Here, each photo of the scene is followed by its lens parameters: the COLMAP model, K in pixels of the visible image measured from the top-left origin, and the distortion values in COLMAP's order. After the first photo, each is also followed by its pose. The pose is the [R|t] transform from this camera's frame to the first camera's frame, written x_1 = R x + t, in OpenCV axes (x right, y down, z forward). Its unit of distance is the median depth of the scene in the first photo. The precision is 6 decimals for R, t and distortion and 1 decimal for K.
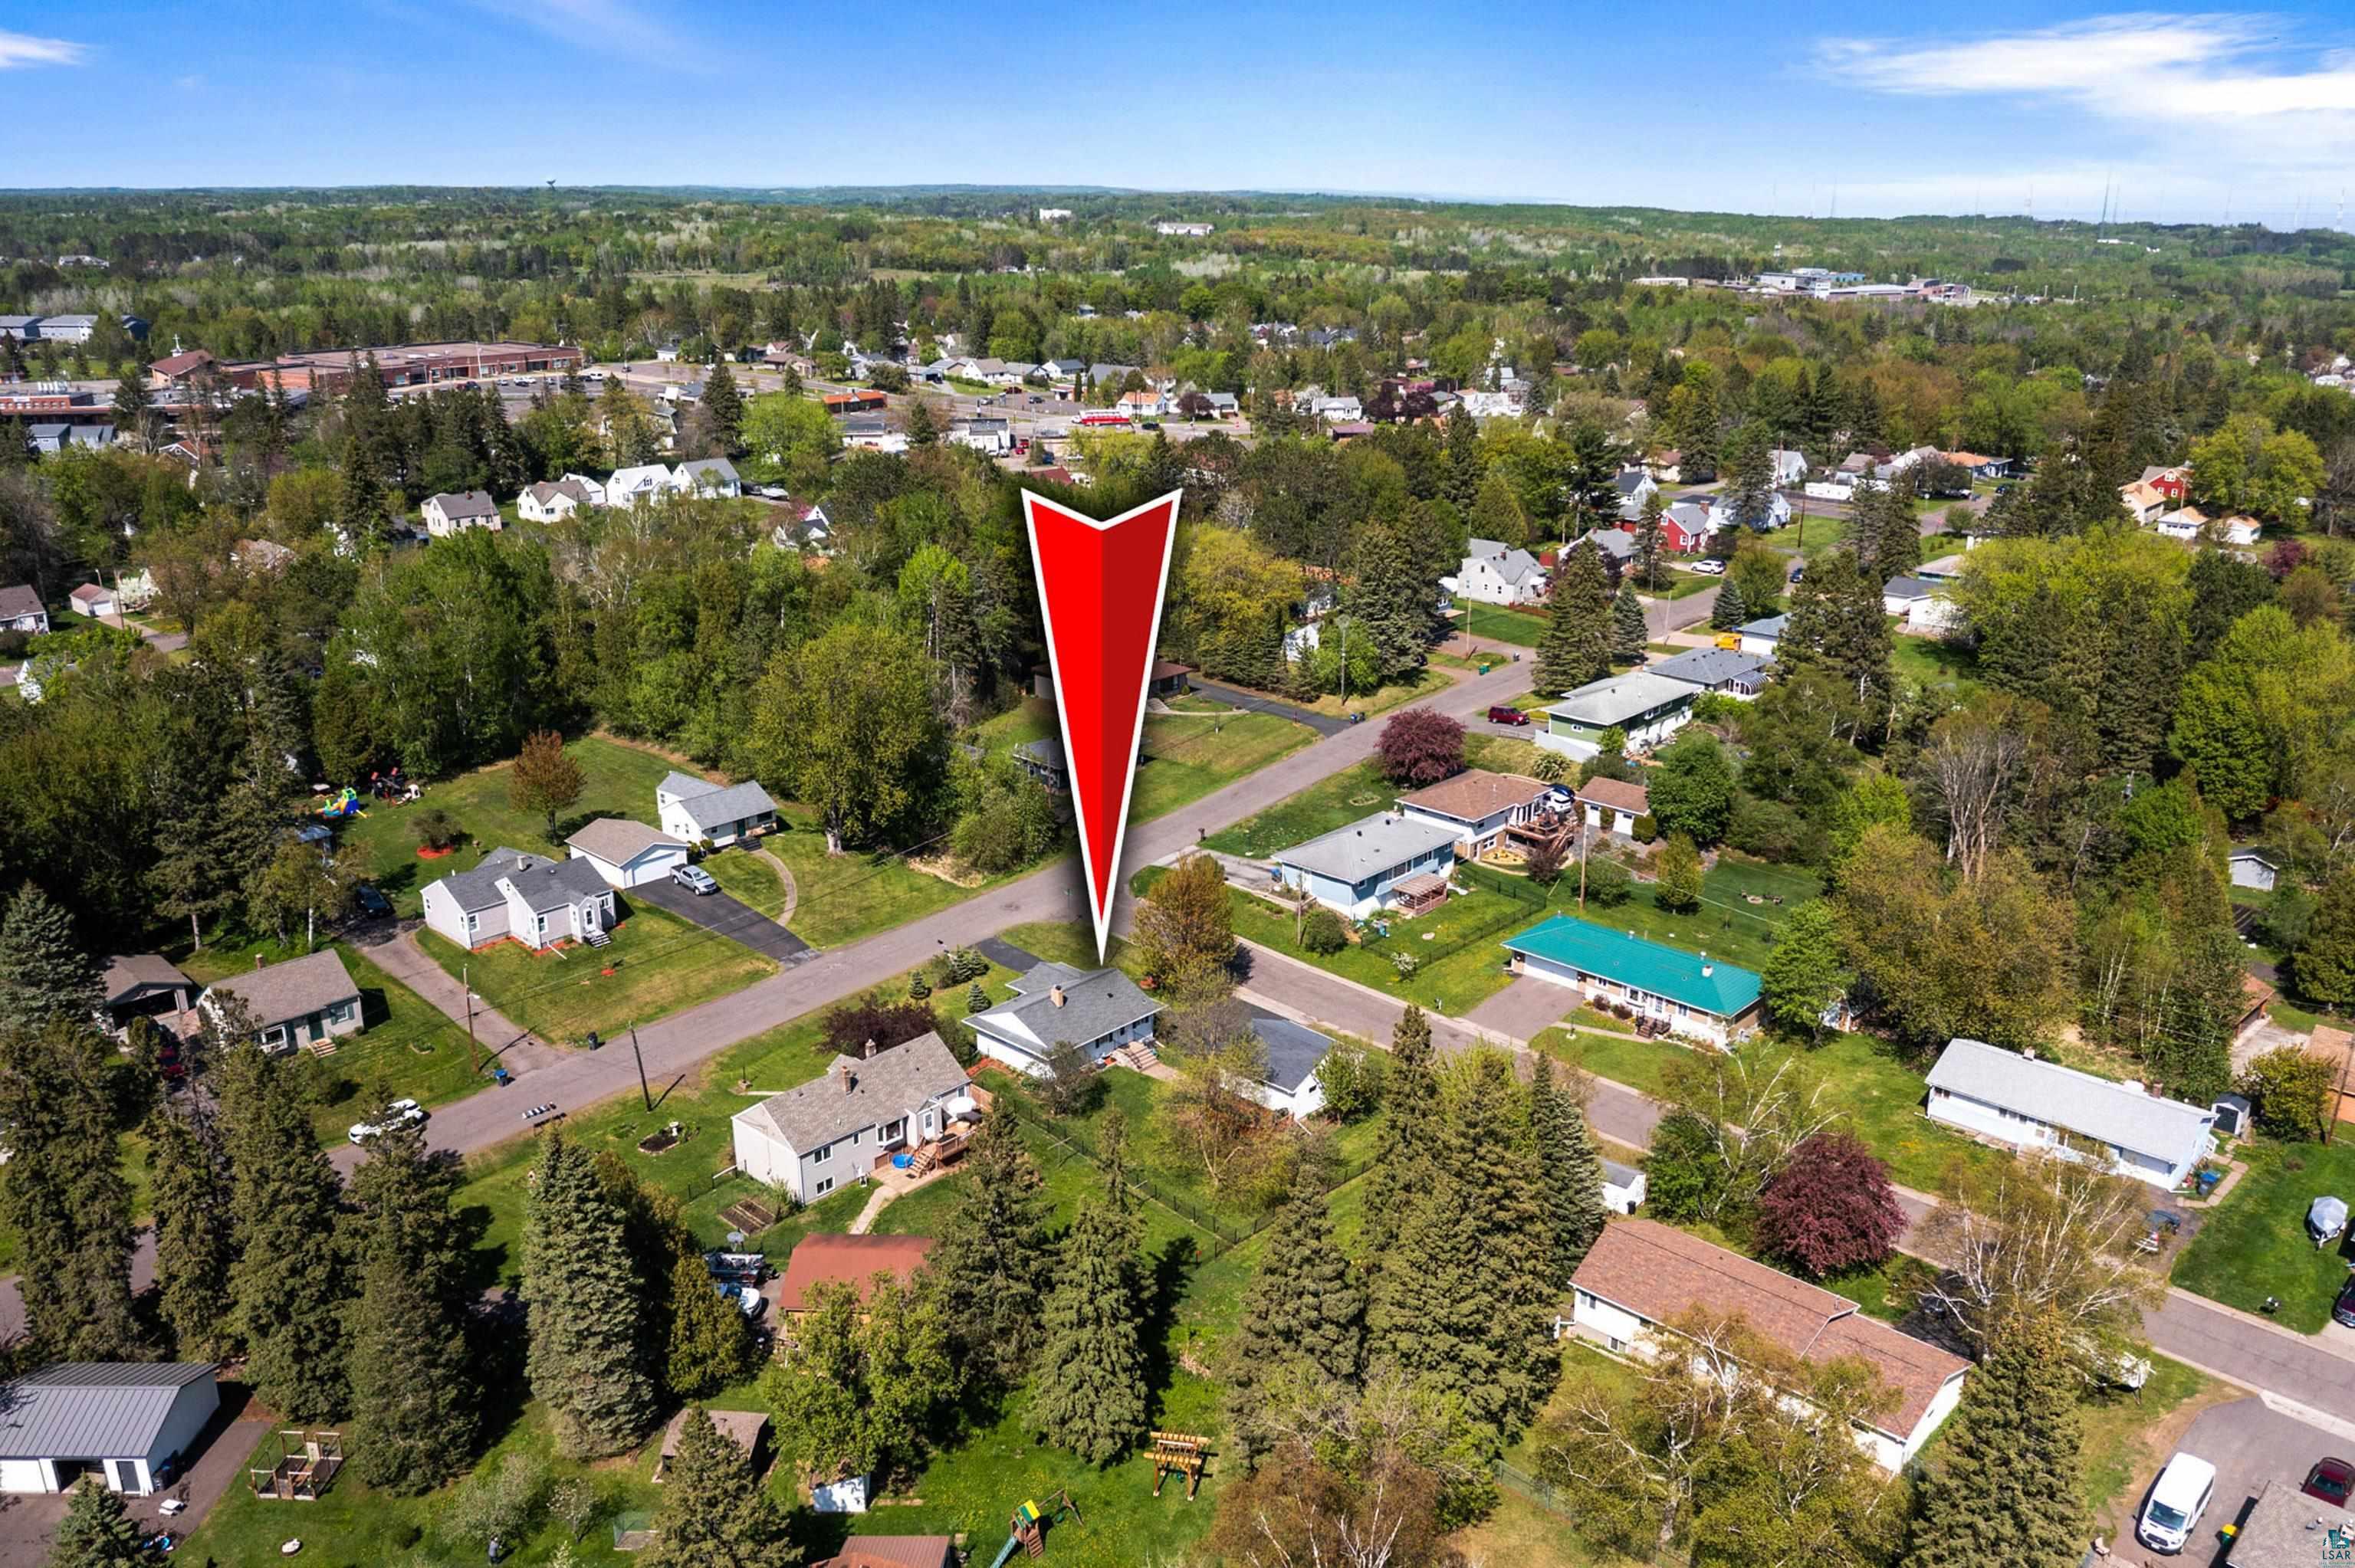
lens RADIAL K [[1860.9, 0, 1172.2], [0, 1860.9, 780.8], [0, 0, 1]] dist [-0.008717, -0.009147]
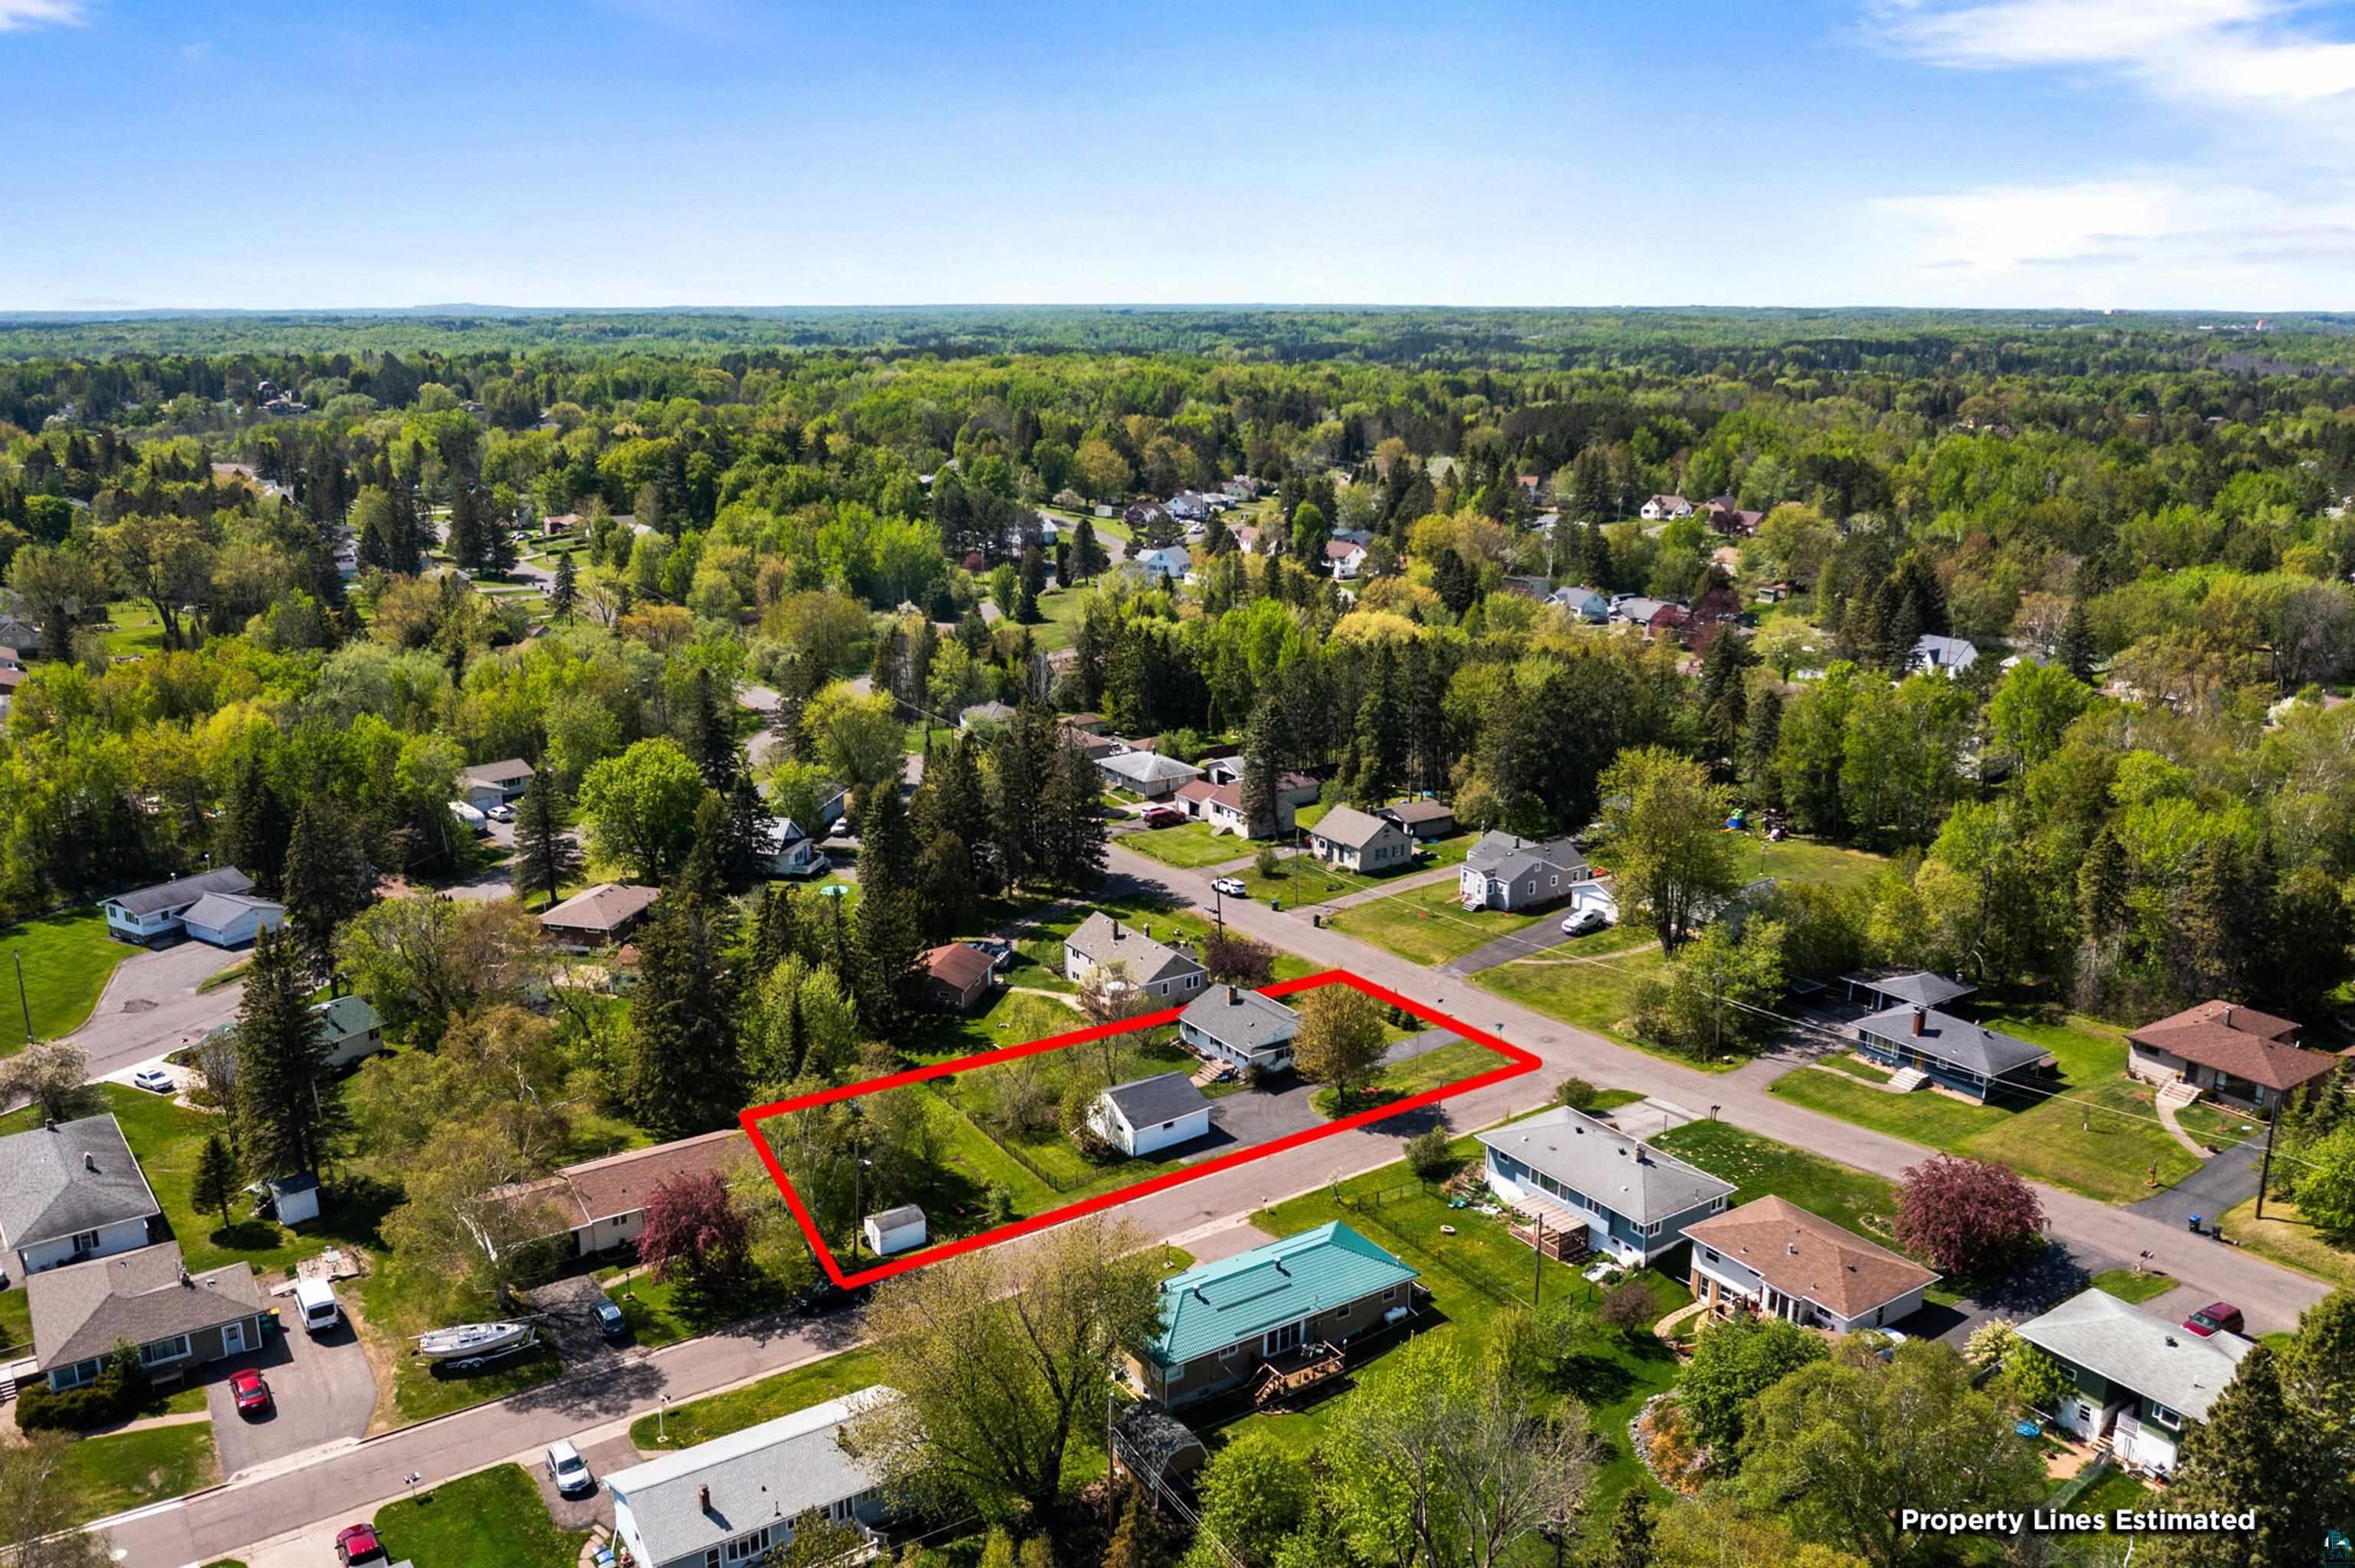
lens RADIAL K [[1860.9, 0, 1189.2], [0, 1860.9, 776.3], [0, 0, 1]] dist [-0.008717, -0.009147]
pose [[-0.224203, 0.244636, -0.943338, 0.915296], [-0.300226, 0.903563, 0.305676, -0.326049], [0.927145, 0.351748, -0.129136, 0.941630]]
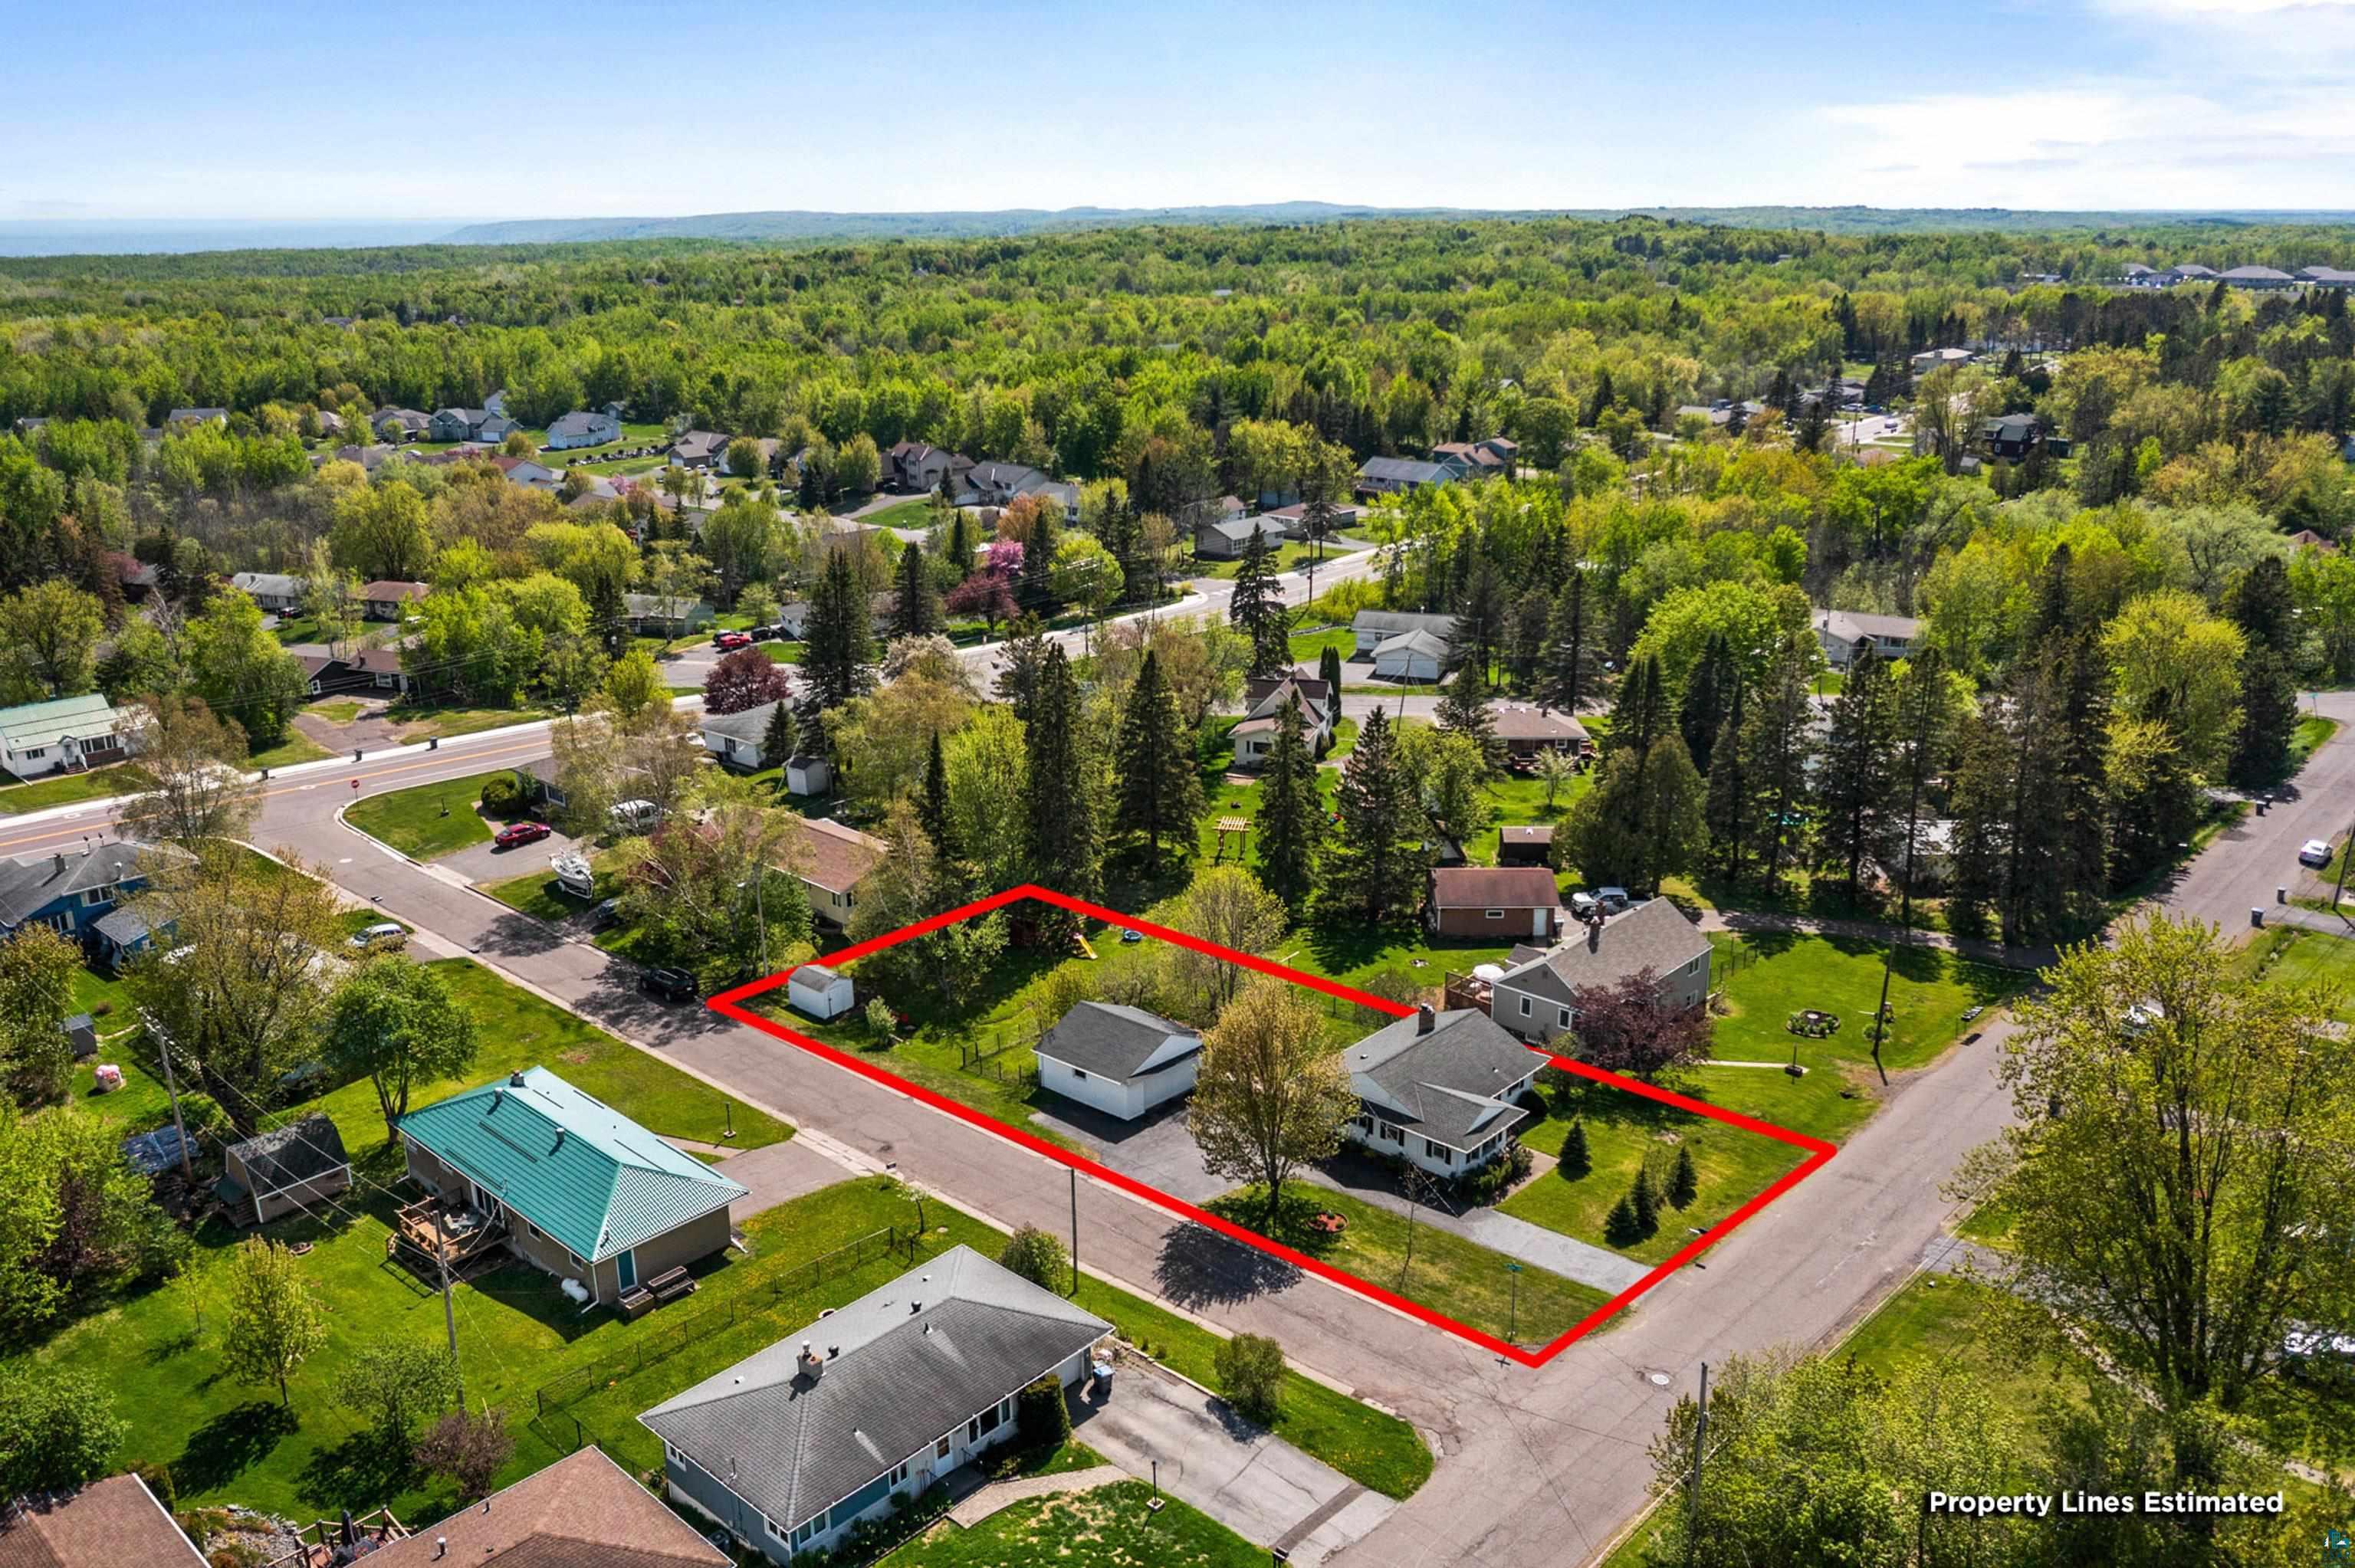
lens RADIAL K [[1860.9, 0, 1175.8], [0, 1860.9, 784.3], [0, 0, 1]] dist [-0.008717, -0.009147]
pose [[-0.999918, 0.009749, 0.008352, 0.060299], [0.012778, 0.818575, 0.574258, -0.354514], [-0.001238, 0.574317, -0.818632, 1.357177]]
